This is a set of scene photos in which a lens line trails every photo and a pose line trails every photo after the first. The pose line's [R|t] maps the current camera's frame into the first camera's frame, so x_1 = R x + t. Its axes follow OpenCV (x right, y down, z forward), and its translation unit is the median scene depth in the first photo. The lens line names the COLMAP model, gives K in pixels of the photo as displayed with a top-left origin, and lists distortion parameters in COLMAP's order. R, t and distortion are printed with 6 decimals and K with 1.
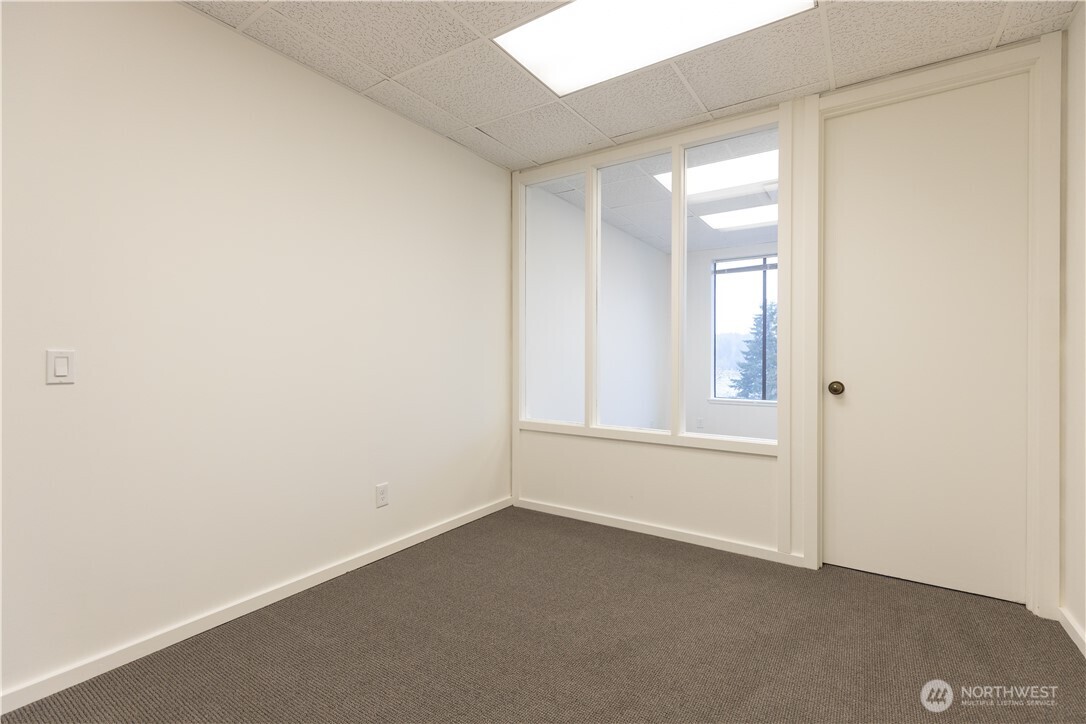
lens RADIAL K [[493.0, 0, 536.4], [0, 493.0, 357.6], [0, 0, 1]] dist [0.008493, -0.000237]
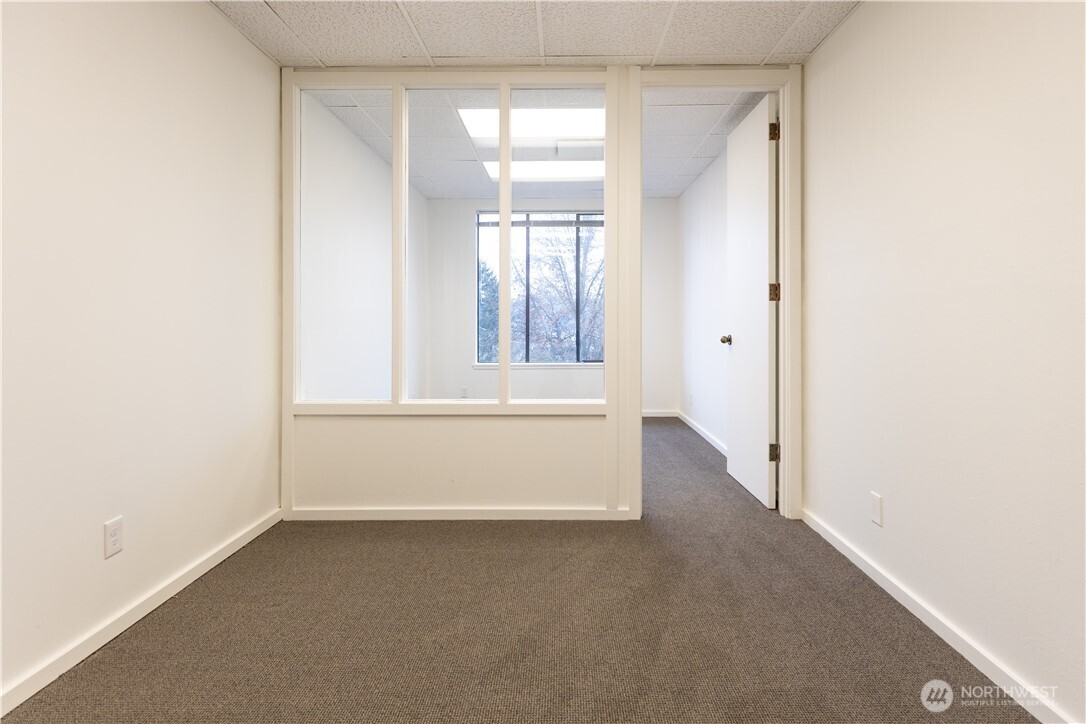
lens RADIAL K [[581.6, 0, 563.6], [0, 581.6, 315.8], [0, 0, 1]] dist [0.006011, 0.000277]
pose [[0.834235, -0.002238, 0.551404, -0.199064], [0.006061, 0.999969, -0.005112, 0.003085], [-0.551375, 0.007606, 0.834223, 0.048508]]
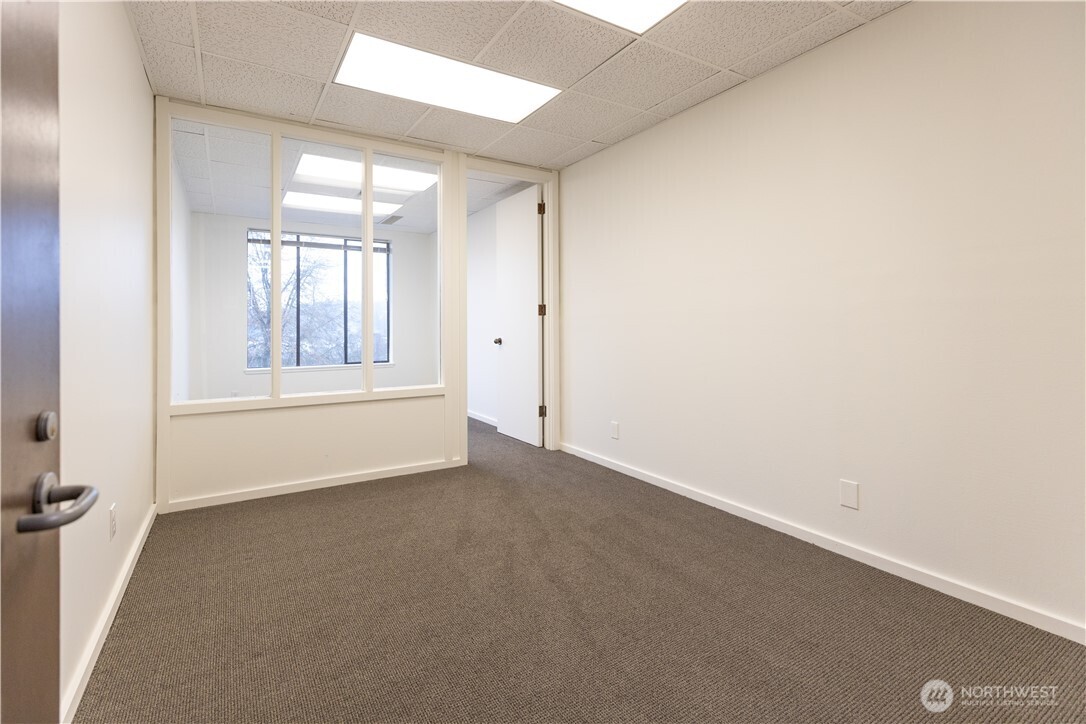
lens RADIAL K [[489.3, 0, 544.6], [0, 489.3, 322.9], [0, 0, 1]] dist [0.000549, -0.000007]
pose [[0.423544, 0.001702, 0.905874, -0.556372], [0.007886, 0.999953, -0.005566, 0.001870], [-0.905841, 0.009501, 0.423511, 0.111724]]
